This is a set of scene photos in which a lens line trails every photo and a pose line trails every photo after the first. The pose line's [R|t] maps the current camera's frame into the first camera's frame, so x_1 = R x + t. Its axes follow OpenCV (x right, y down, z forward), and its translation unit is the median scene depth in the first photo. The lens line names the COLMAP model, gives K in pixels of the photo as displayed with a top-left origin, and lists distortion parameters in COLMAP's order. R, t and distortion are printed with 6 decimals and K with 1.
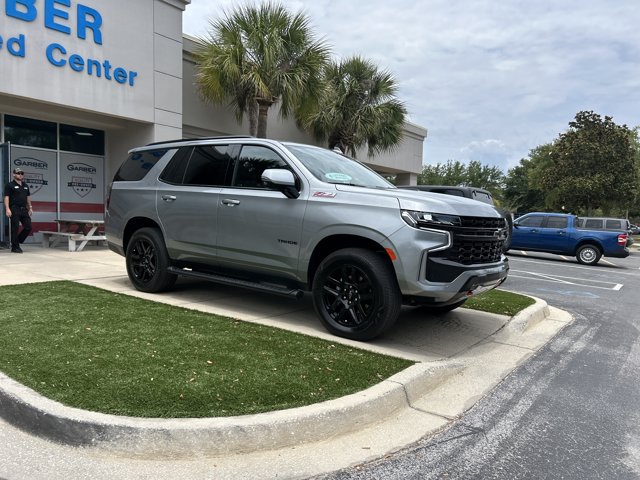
lens RADIAL K [[483.8, 0, 324.8], [0, 483.8, 244.4], [0, 0, 1]] dist [0.046158, -0.047049]
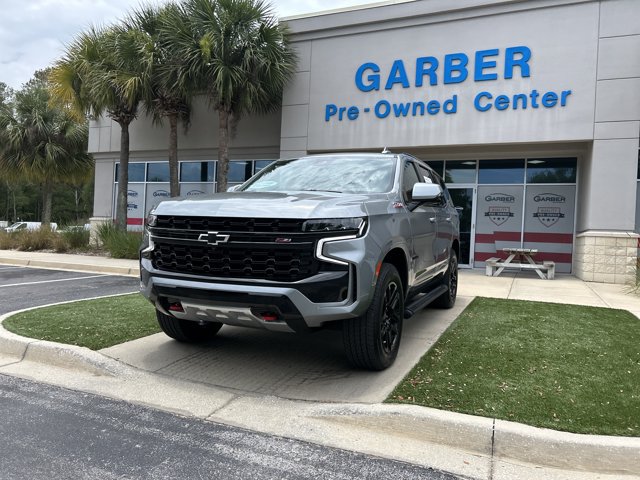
lens RADIAL K [[483.8, 0, 326.2], [0, 483.8, 236.6], [0, 0, 1]] dist [0.046158, -0.047049]
pose [[0.227567, -0.012274, -0.973685, 0.458252], [-0.087090, 0.995657, -0.032905, -0.005990], [0.969860, 0.092286, 0.225509, 0.411073]]
